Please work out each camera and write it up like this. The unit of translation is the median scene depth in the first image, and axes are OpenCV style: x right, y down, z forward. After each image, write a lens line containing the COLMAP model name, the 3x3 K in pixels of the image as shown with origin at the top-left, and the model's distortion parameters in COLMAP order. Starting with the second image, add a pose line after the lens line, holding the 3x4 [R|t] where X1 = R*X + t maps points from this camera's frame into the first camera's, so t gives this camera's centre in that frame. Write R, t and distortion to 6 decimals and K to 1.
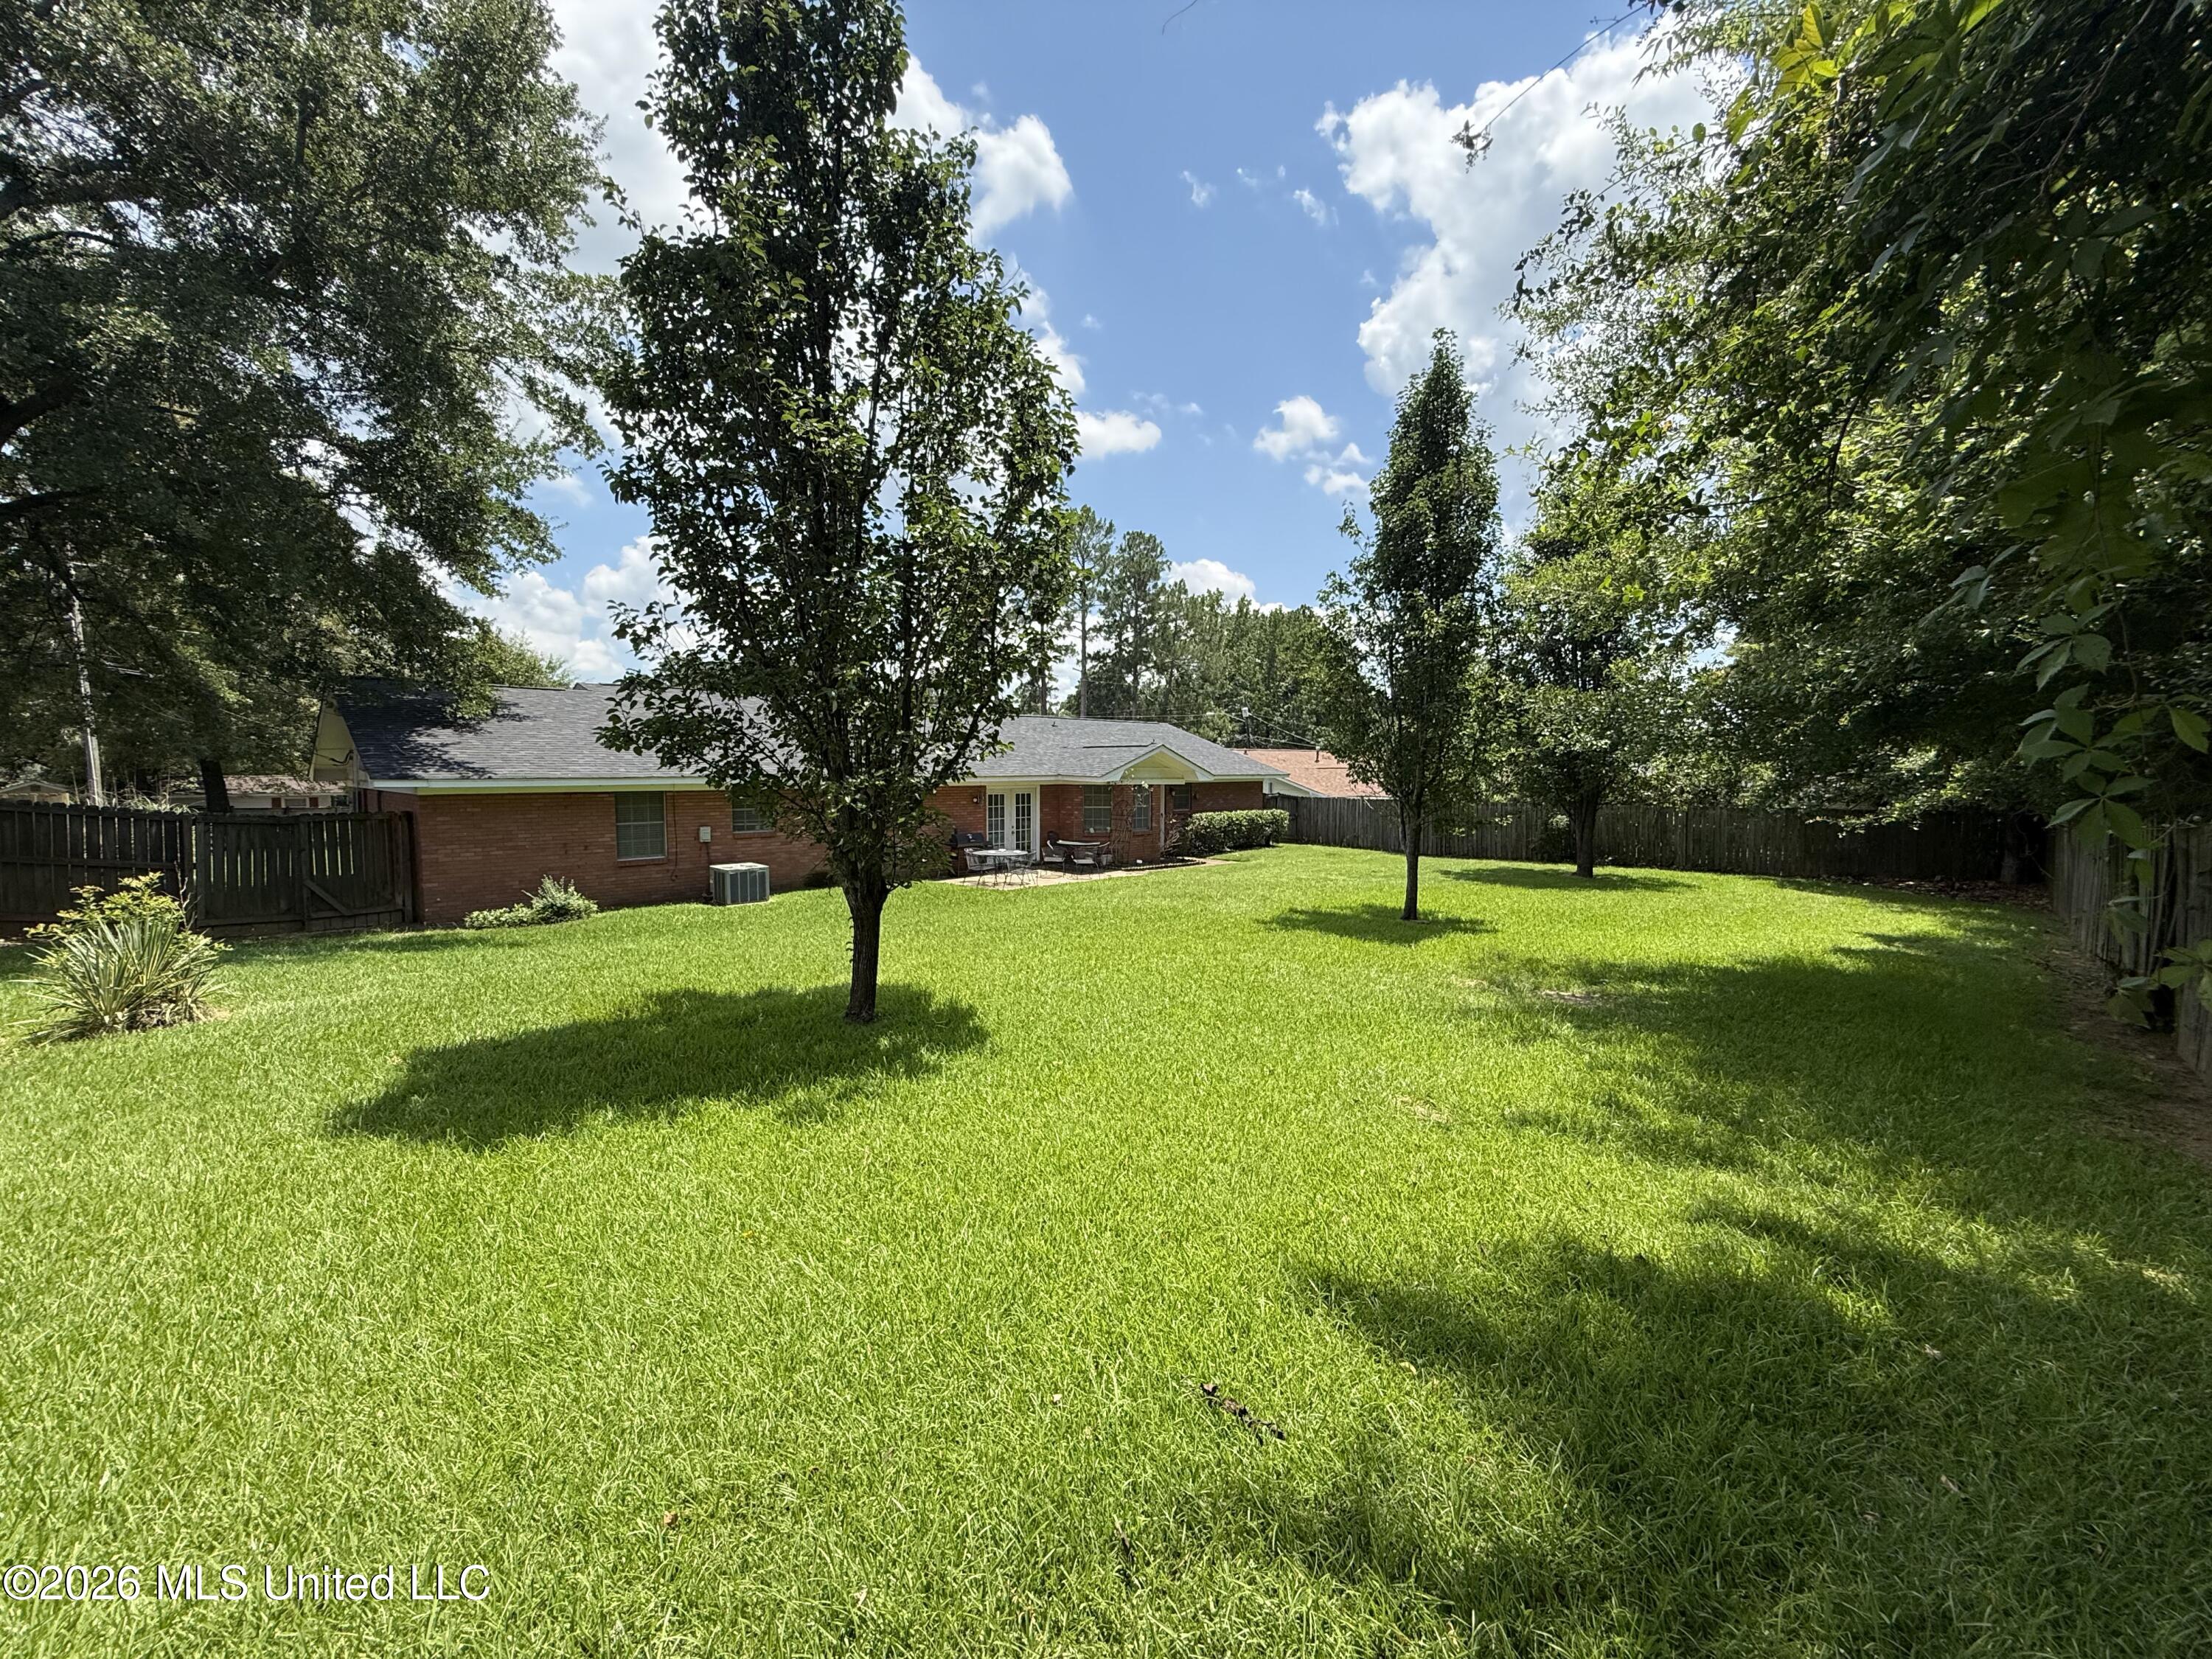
lens RADIAL K [[891.0, 0, 1106.8], [0, 891.0, 823.3], [0, 0, 1]] dist [0.001621, -0.000297]
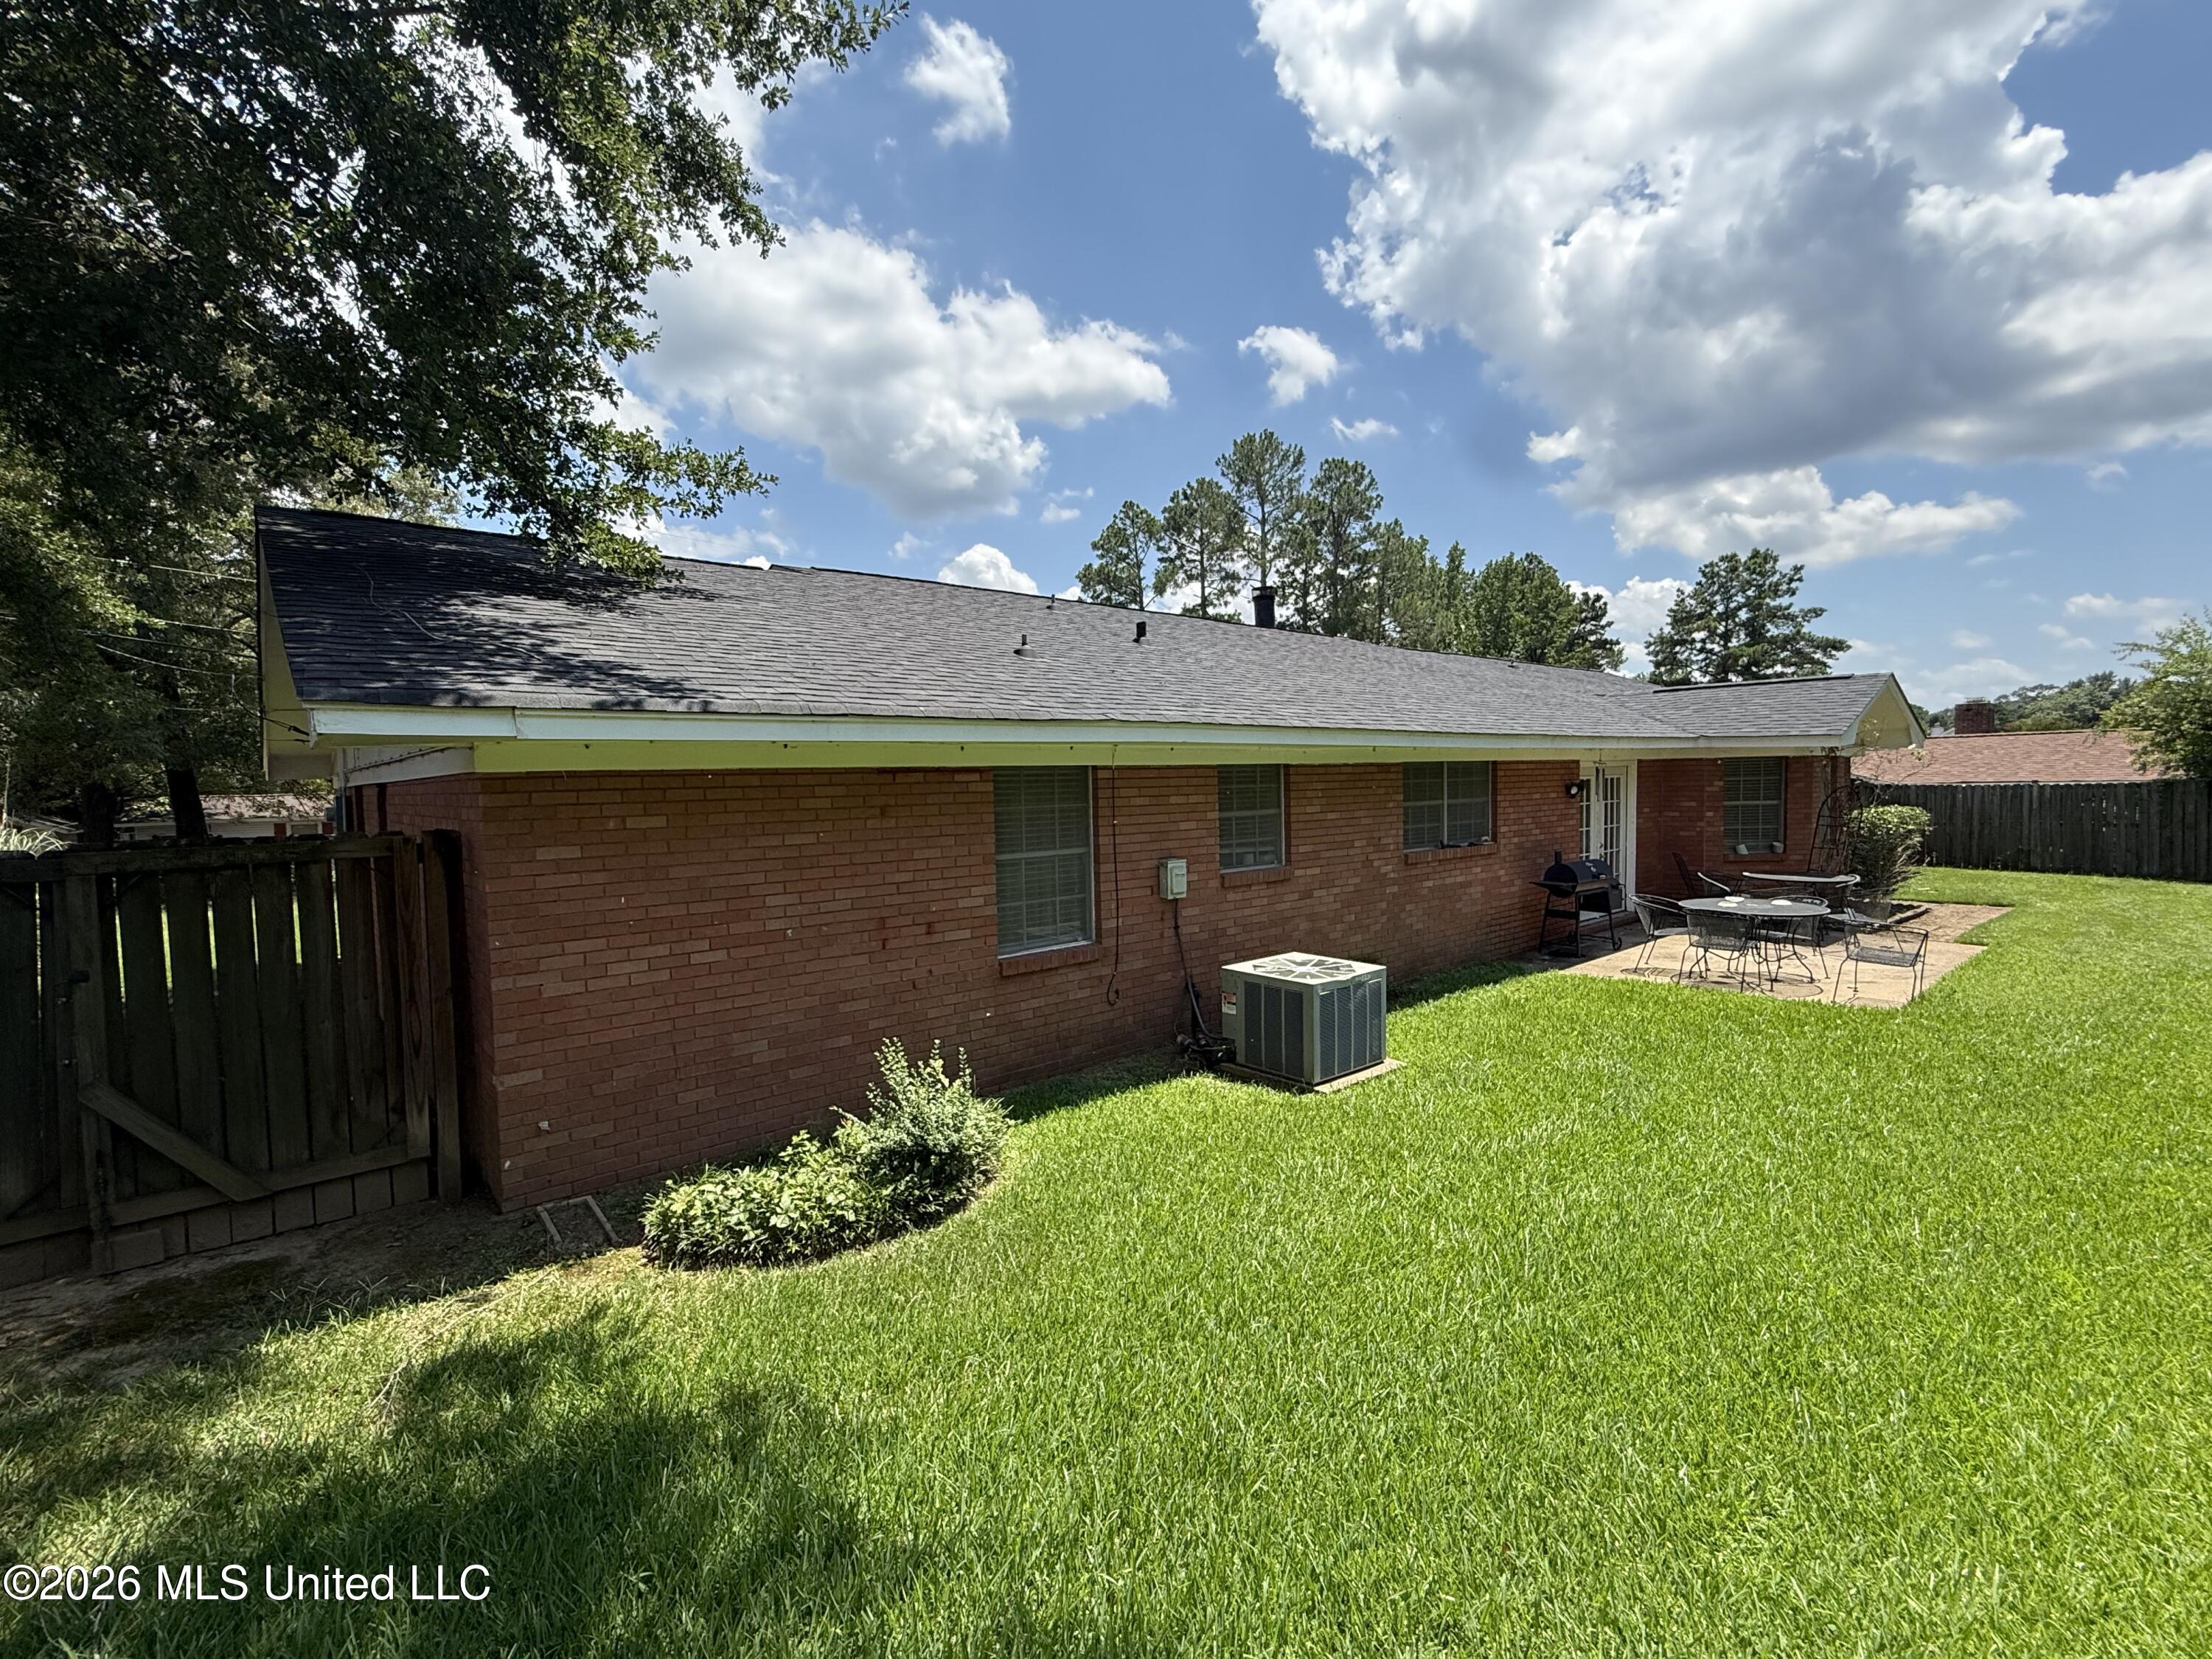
lens RADIAL K [[985.8, 0, 1105.5], [0, 985.8, 834.3], [0, 0, 1]] dist [0.001661, -0.000401]
pose [[0.996261, -0.021324, -0.083724, -0.467072], [0.020941, 0.999766, -0.005459, -0.005169], [0.083821, 0.003685, 0.996474, 0.602696]]
